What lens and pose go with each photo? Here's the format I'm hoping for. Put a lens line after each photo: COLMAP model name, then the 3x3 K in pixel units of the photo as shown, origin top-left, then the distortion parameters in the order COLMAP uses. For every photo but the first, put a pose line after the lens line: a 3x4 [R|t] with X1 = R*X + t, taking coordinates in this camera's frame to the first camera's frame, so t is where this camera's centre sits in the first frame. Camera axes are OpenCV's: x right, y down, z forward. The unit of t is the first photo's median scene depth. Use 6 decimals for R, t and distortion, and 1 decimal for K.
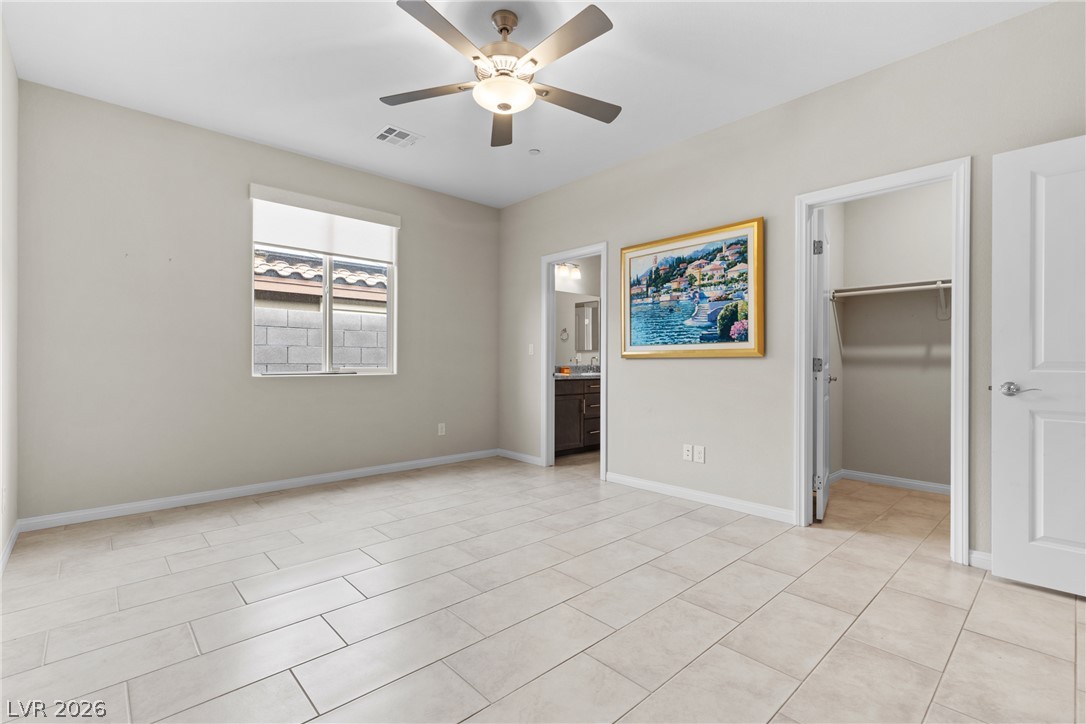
lens RADIAL K [[491.1, 0, 547.7], [0, 491.1, 358.2], [0, 0, 1]] dist [0.009626, -0.001778]
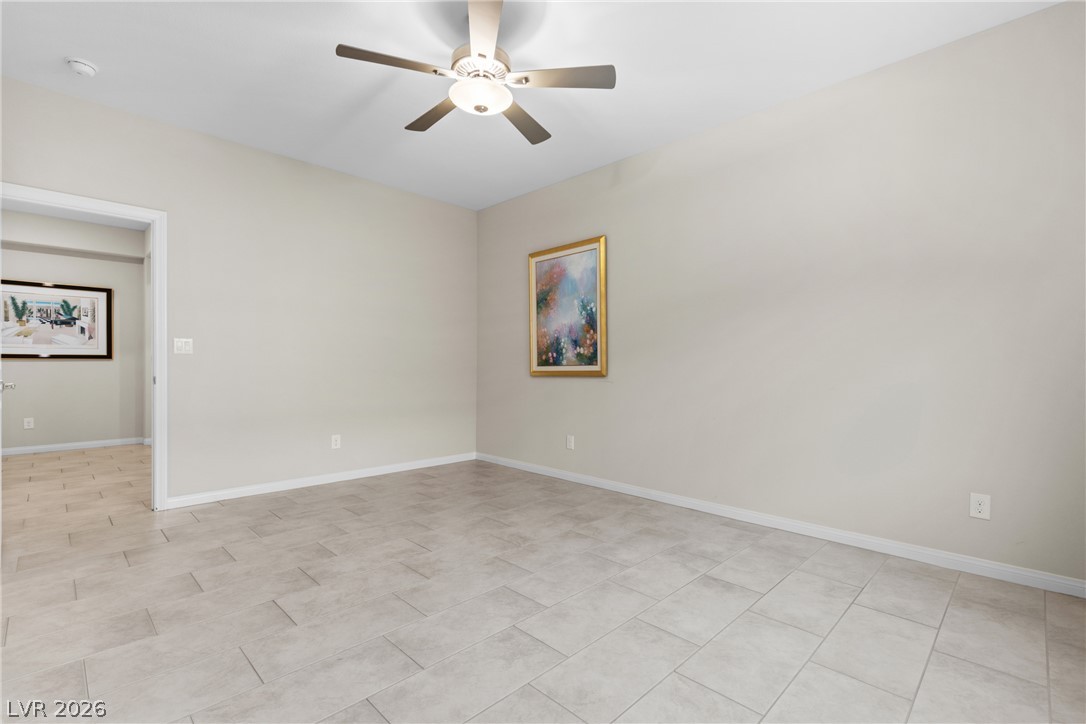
lens RADIAL K [[491.1, 0, 552.1], [0, 491.1, 362.7], [0, 0, 1]] dist [0.009626, -0.001778]
pose [[-0.998603, -0.008005, -0.052230, -0.121222], [-0.007302, 0.999880, -0.013632, 0.009586], [0.052333, -0.013232, -0.998542, 1.322375]]
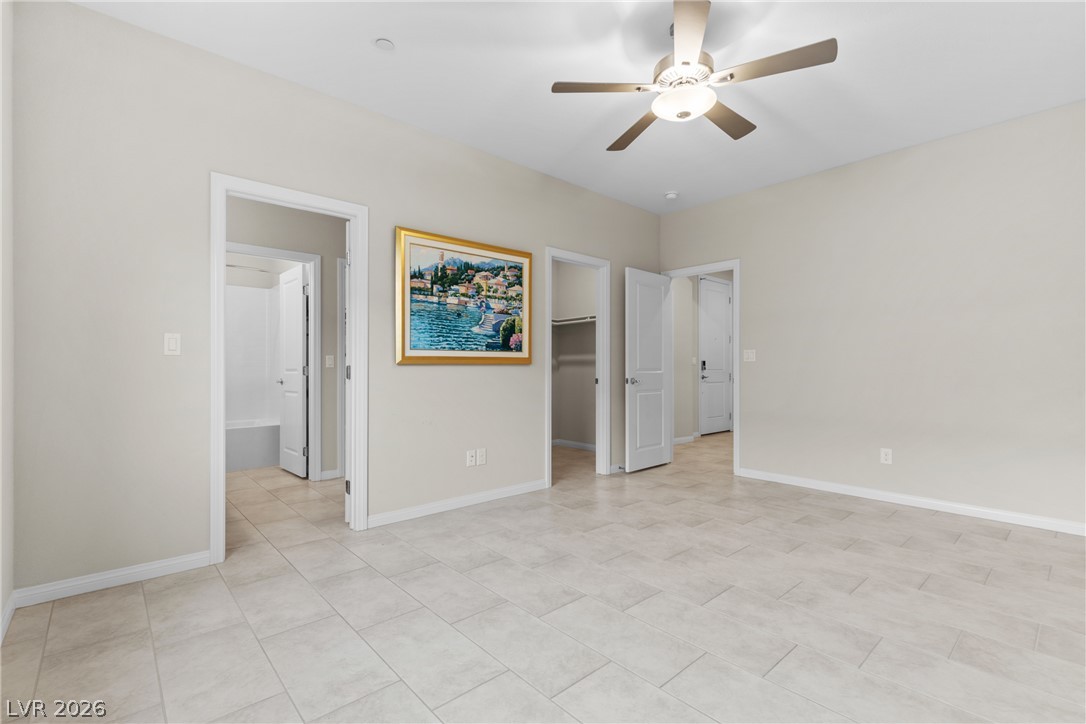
lens RADIAL K [[491.1, 0, 546.7], [0, 491.1, 361.9], [0, 0, 1]] dist [0.009626, -0.001778]
pose [[0.009060, 0.010872, 0.999900, -0.720822], [-0.008976, 0.999901, -0.010790, 0.003560], [-0.999919, -0.008877, 0.009156, 0.835558]]
